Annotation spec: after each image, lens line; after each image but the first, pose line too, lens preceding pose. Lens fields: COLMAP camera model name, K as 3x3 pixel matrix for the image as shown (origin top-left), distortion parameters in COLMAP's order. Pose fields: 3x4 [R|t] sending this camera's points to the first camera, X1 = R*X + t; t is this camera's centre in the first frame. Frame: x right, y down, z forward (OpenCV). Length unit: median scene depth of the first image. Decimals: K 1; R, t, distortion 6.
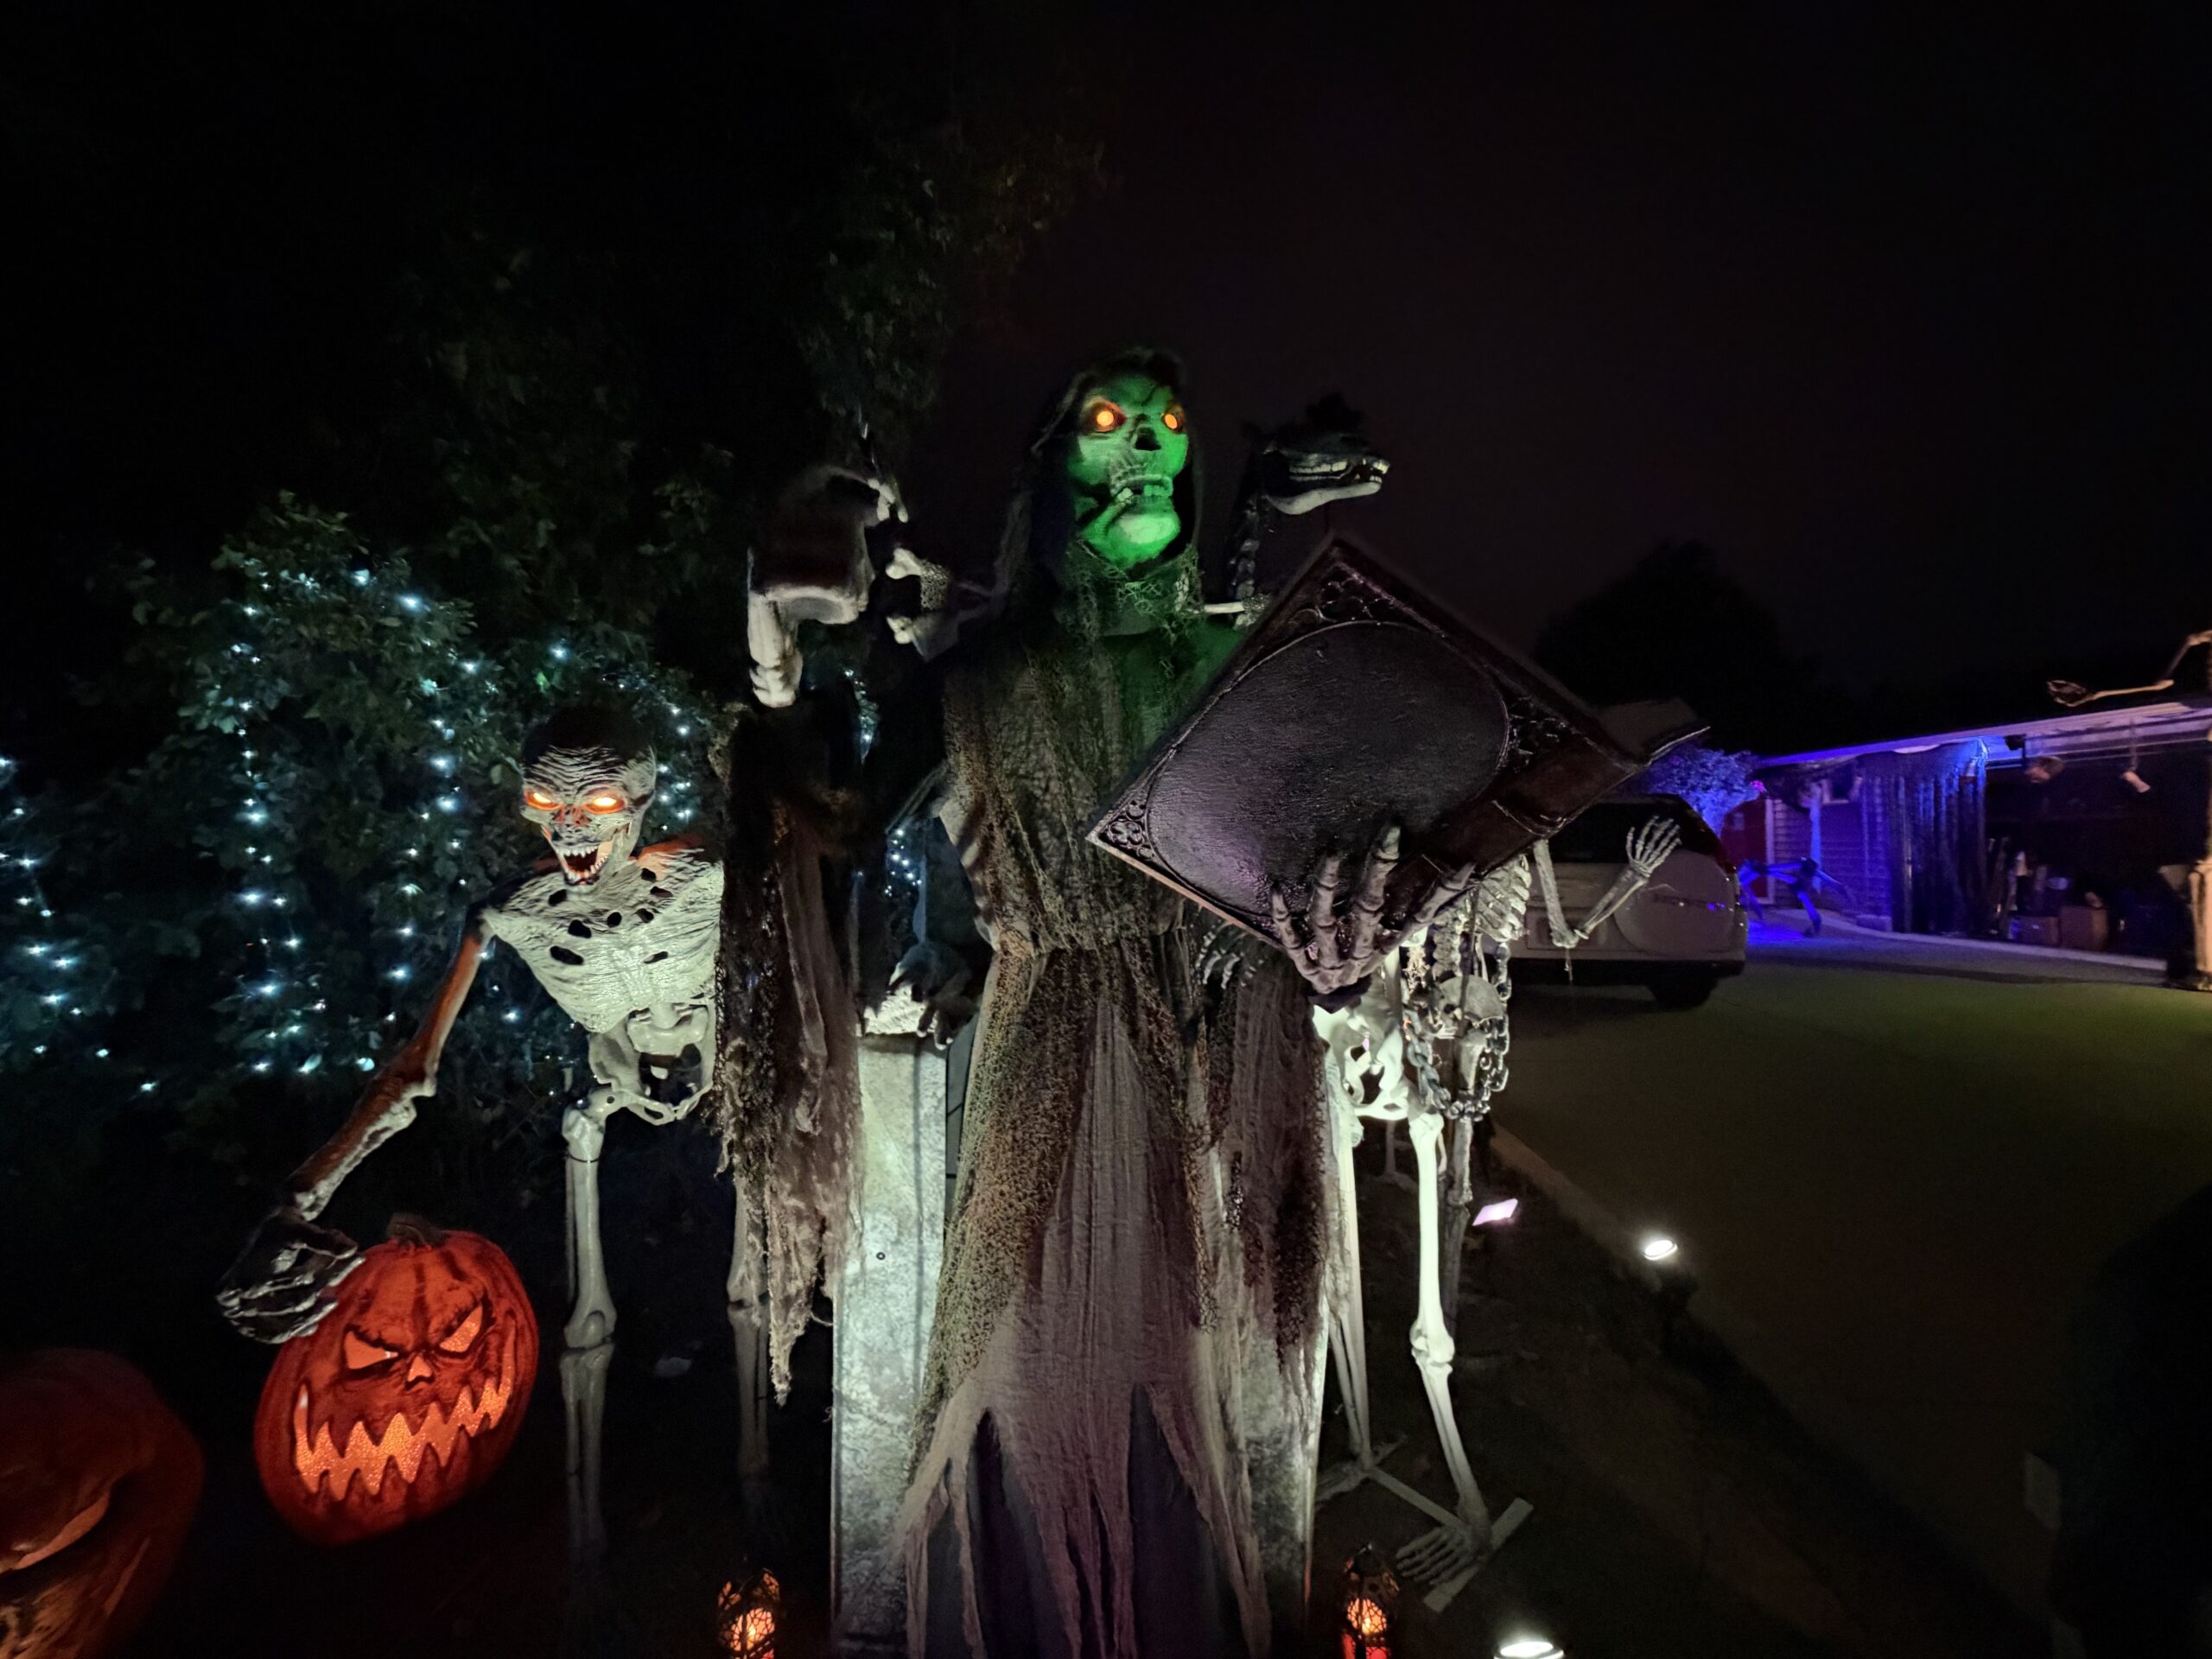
lens RADIAL K [[893.4, 0, 1103.6], [0, 893.4, 841.8], [0, 0, 1]] dist [0.003433, -0.000703]
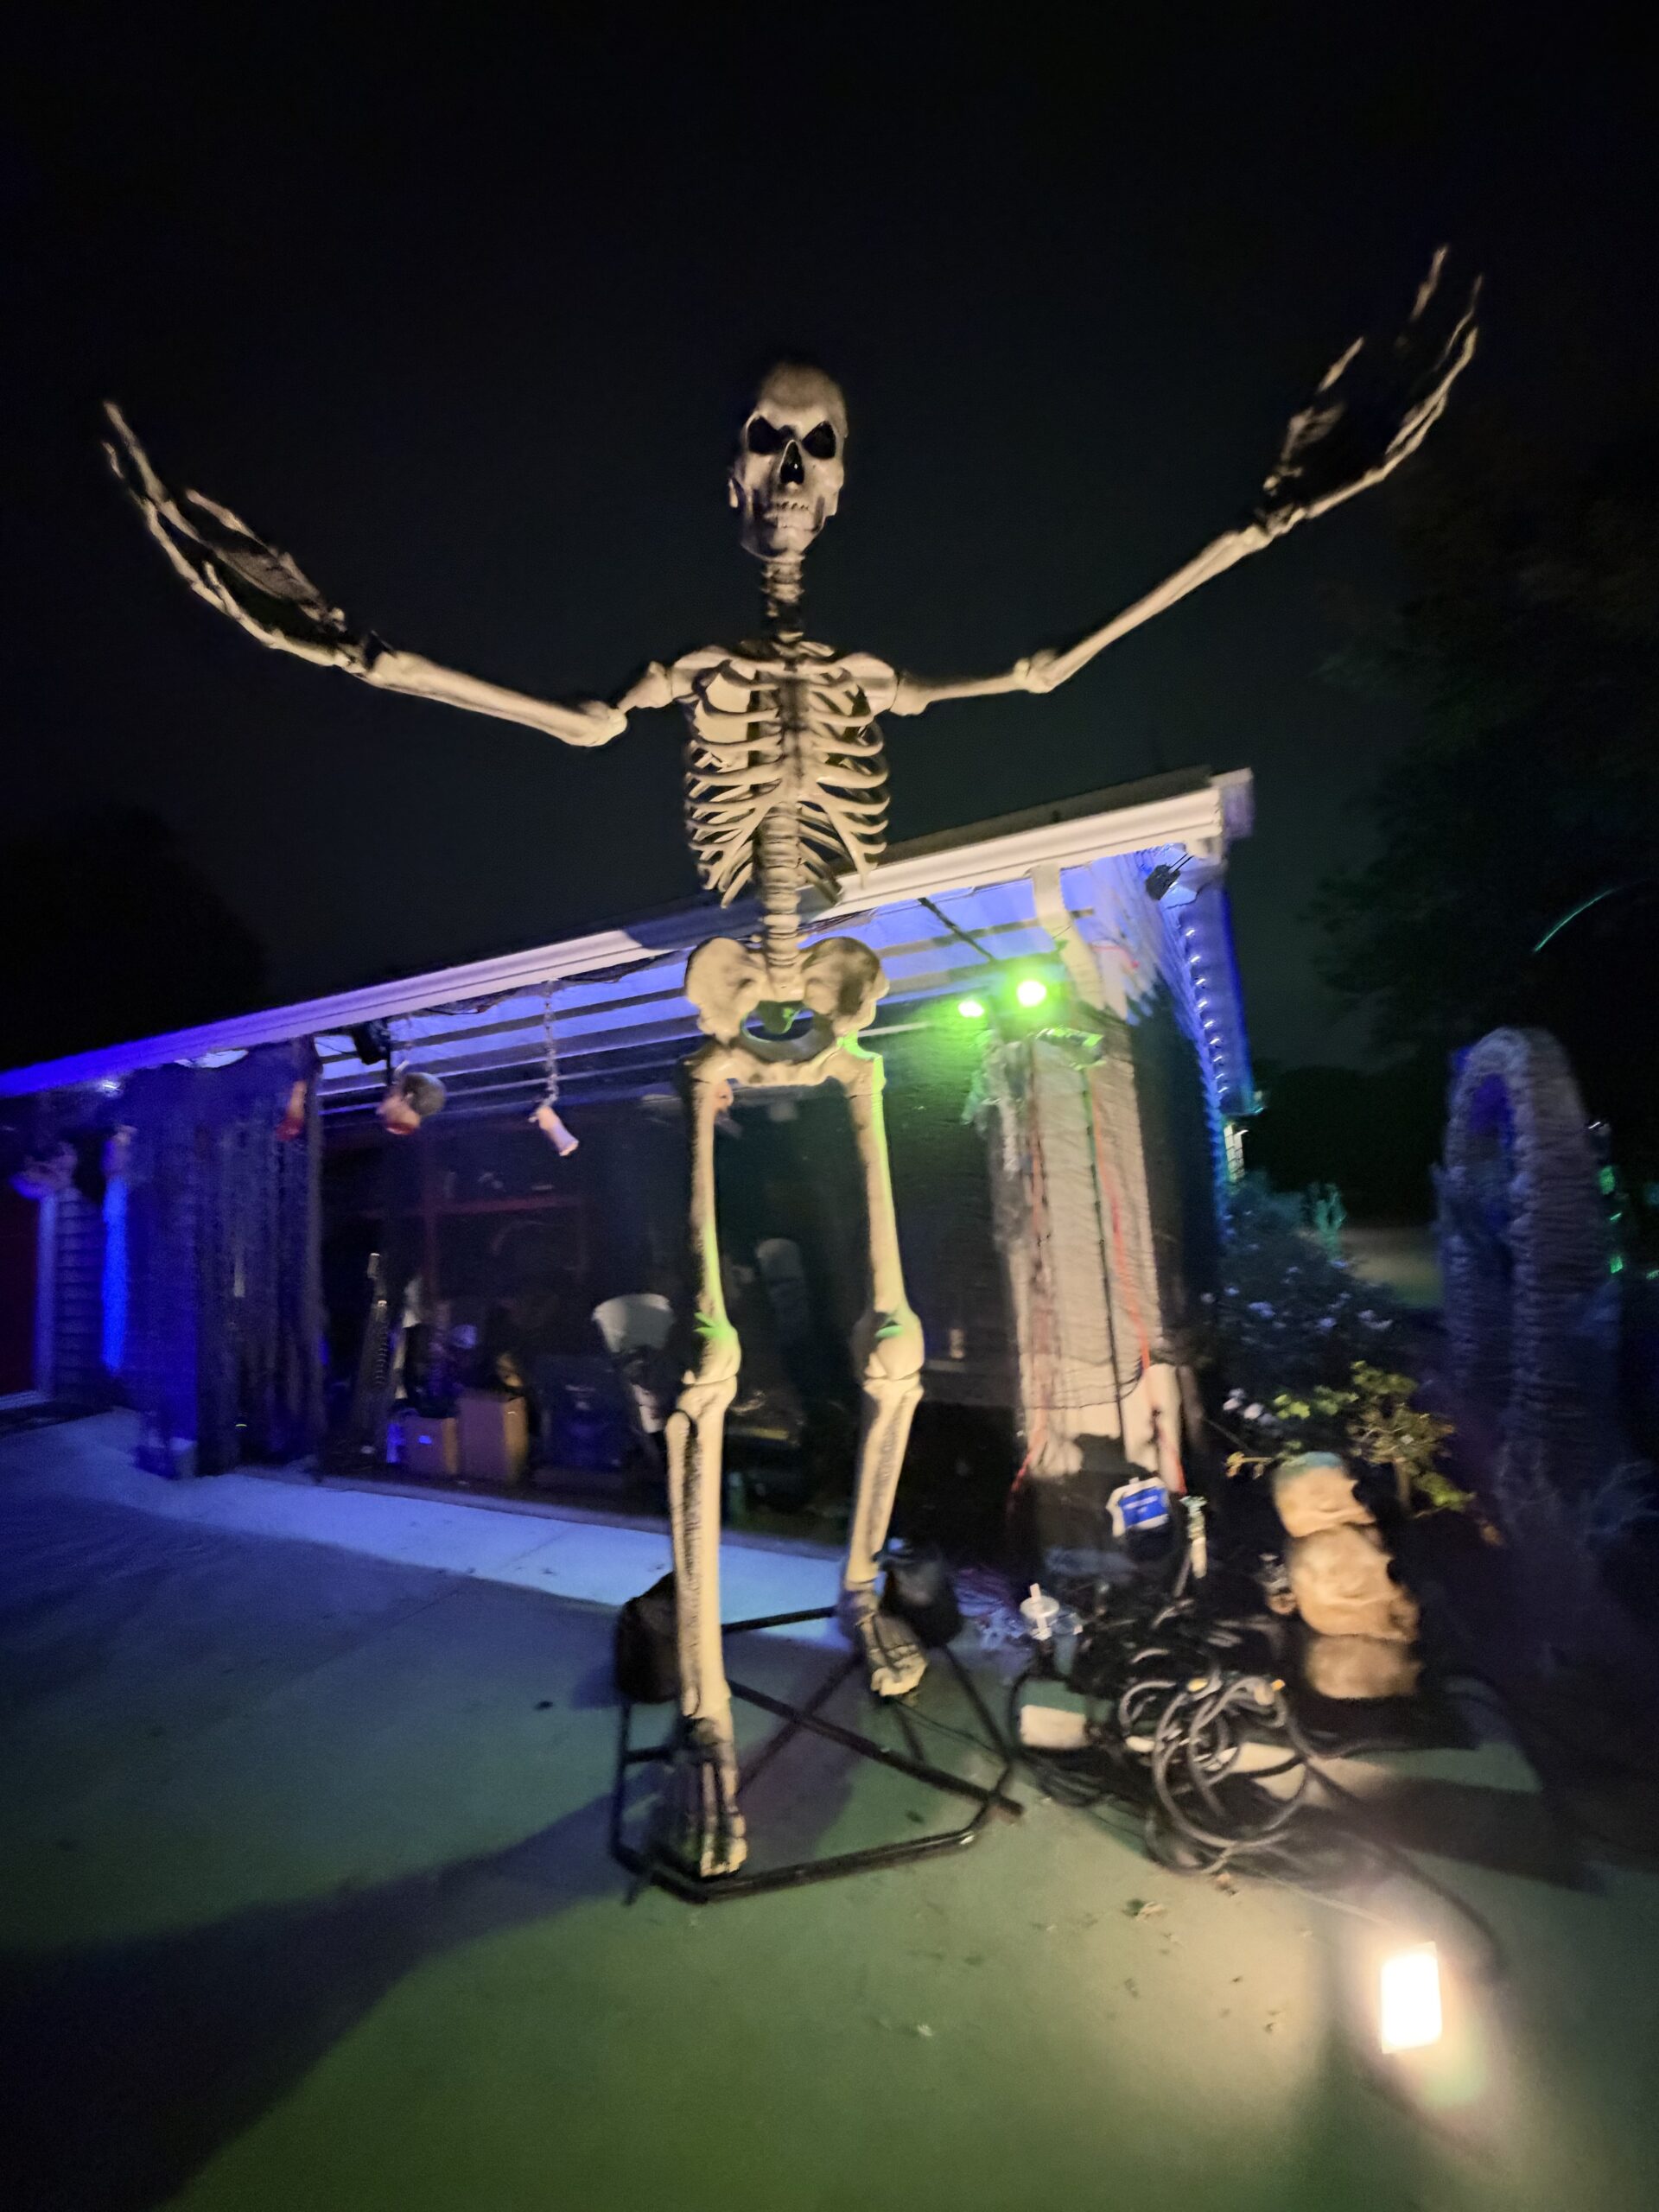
lens RADIAL K [[893.4, 0, 822.9], [0, 893.4, 1104.9], [0, 0, 1]] dist [0.003433, -0.000703]
pose [[0.431996, 0.068987, 0.899233, 0.712769], [0.050883, 0.993618, -0.100673, -0.025628], [-0.900439, 0.089246, 0.425728, 0.608120]]
